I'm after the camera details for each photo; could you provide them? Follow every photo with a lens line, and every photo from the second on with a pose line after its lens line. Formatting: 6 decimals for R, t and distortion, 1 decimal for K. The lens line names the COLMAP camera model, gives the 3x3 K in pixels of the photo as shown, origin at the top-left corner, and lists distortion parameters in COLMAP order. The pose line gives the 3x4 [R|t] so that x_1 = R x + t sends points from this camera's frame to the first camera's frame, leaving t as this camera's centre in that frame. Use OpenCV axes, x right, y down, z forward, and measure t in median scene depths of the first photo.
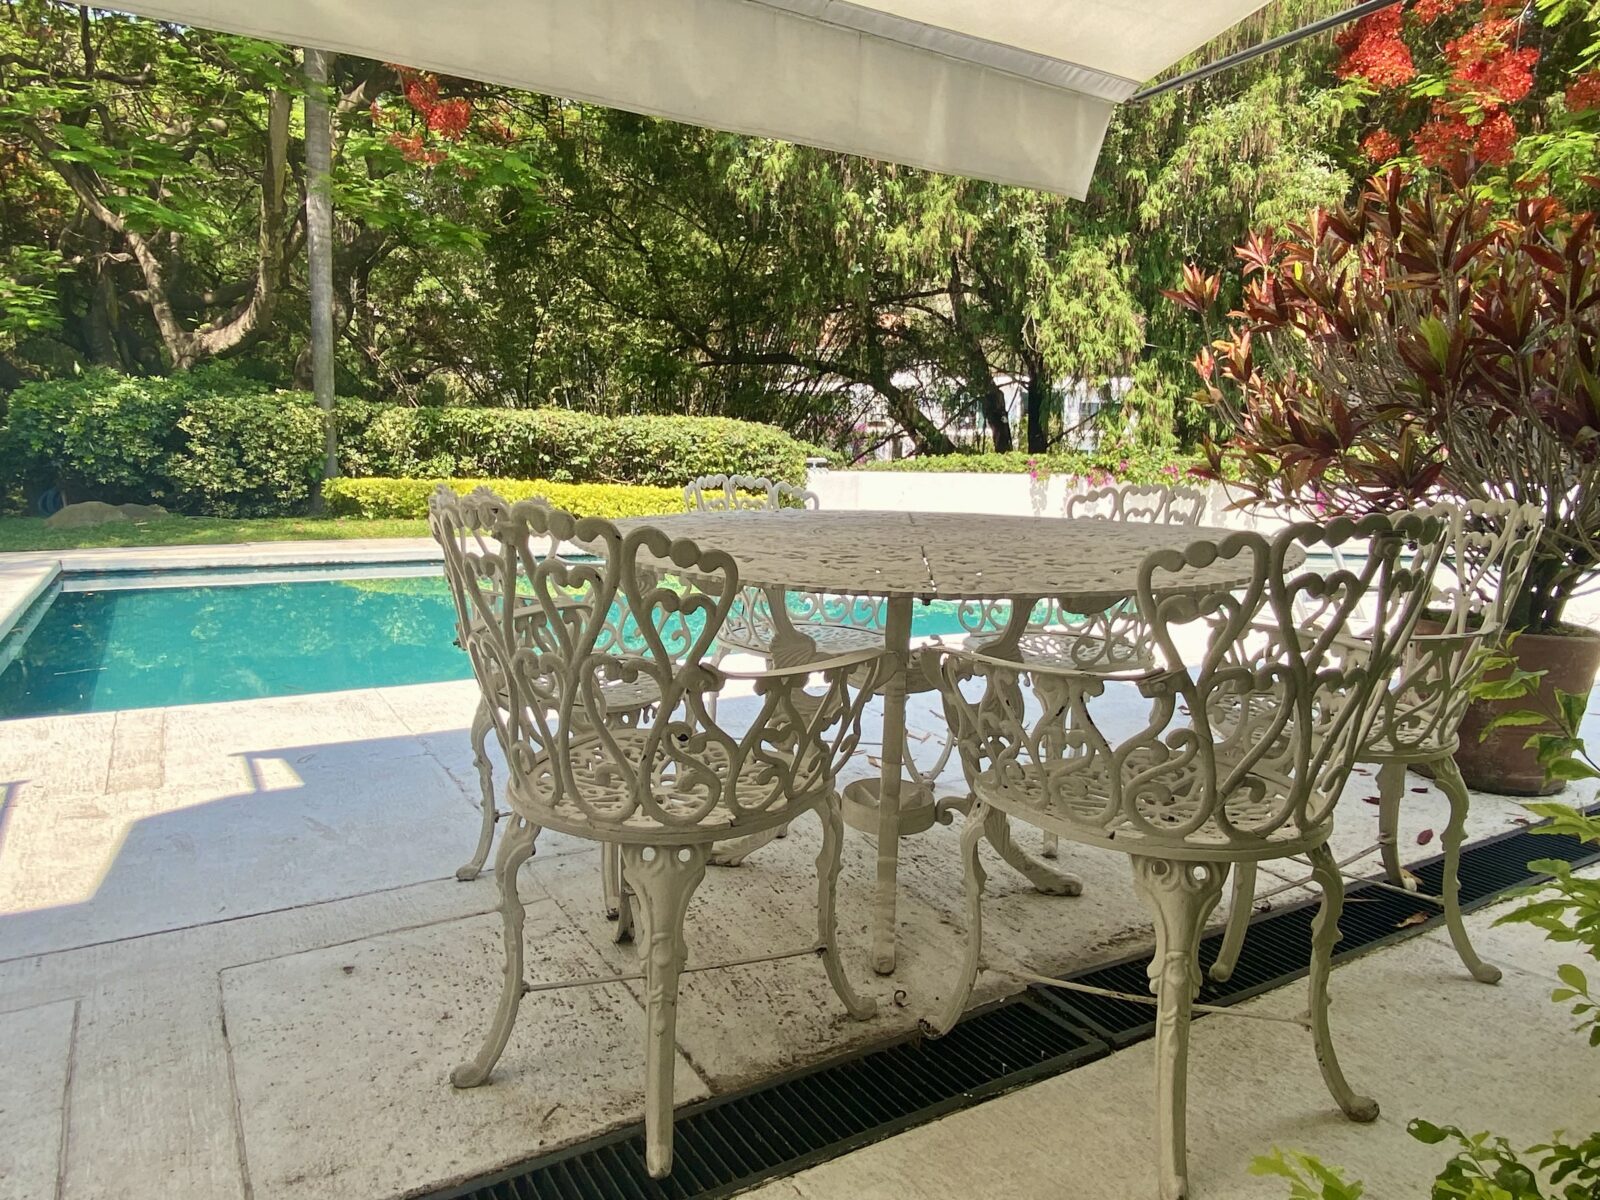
lens RADIAL K [[1041.9, 0, 800.0], [0, 1041.9, 600.0], [0, 0, 1]] dist [0.021533, -0.031215]
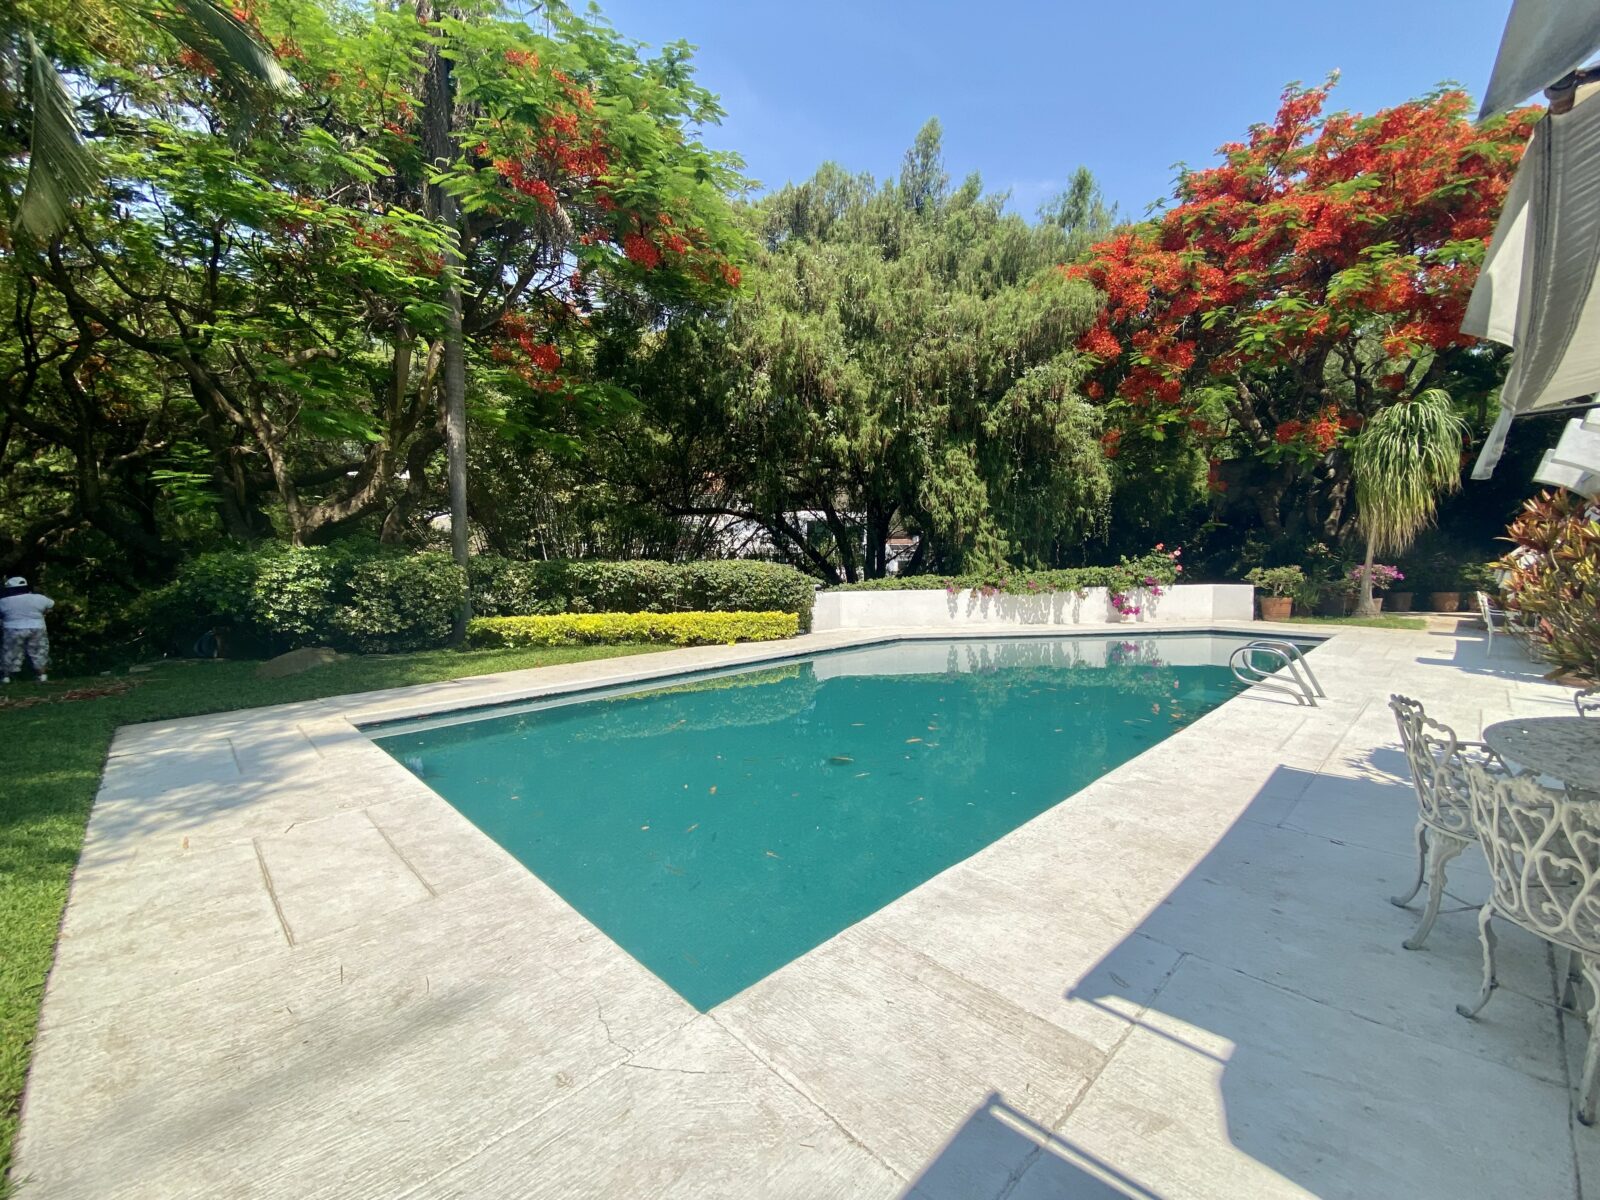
lens RADIAL K [[640.8, 0, 796.4], [0, 640.8, 609.8], [0, 0, 1]] dist [0.029749, -0.028285]
pose [[0.970395, -0.052452, 0.235760, -0.245300], [0.066857, 0.996326, -0.053520, -0.055930], [-0.232086, 0.067698, 0.970336, 0.113365]]
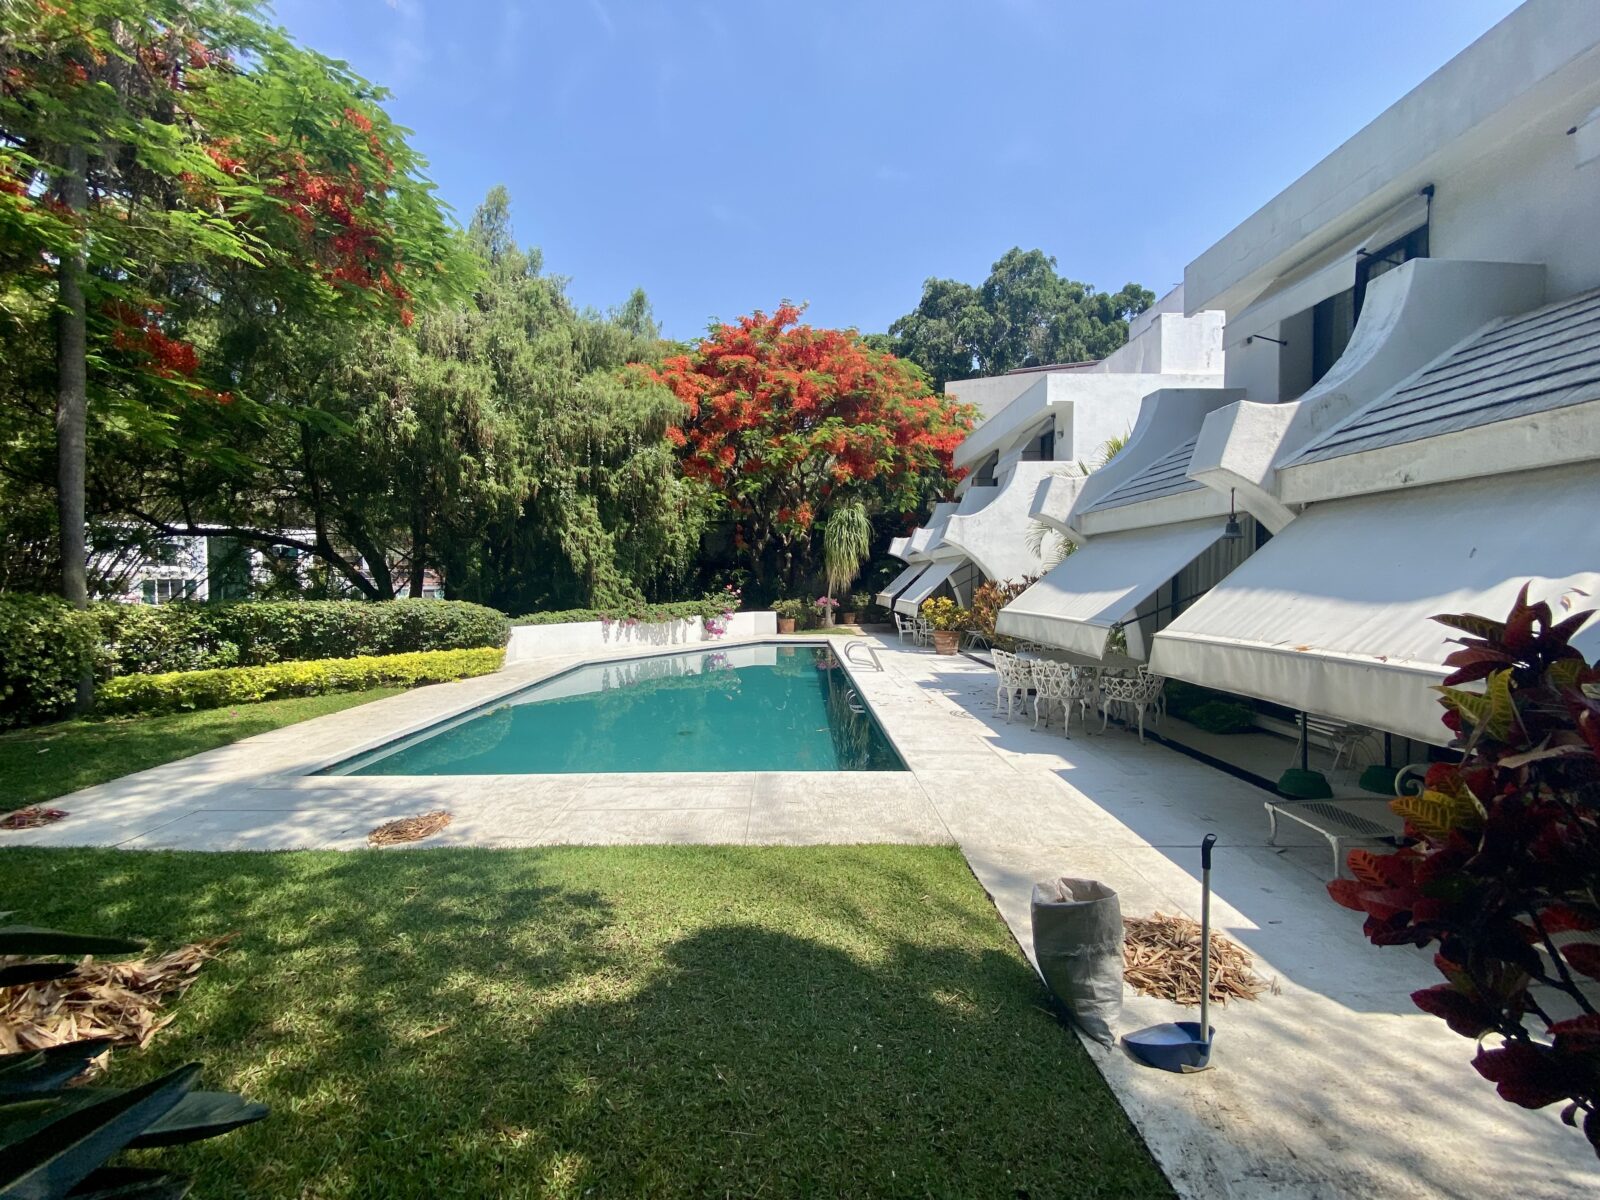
lens RADIAL K [[640.8, 0, 796.4], [0, 640.8, 609.8], [0, 0, 1]] dist [0.029749, -0.028285]
pose [[0.489639, -0.060877, 0.869797, -0.667235], [0.136045, 0.990676, -0.007247, -0.088820], [-0.861246, 0.121880, 0.493356, 0.111673]]
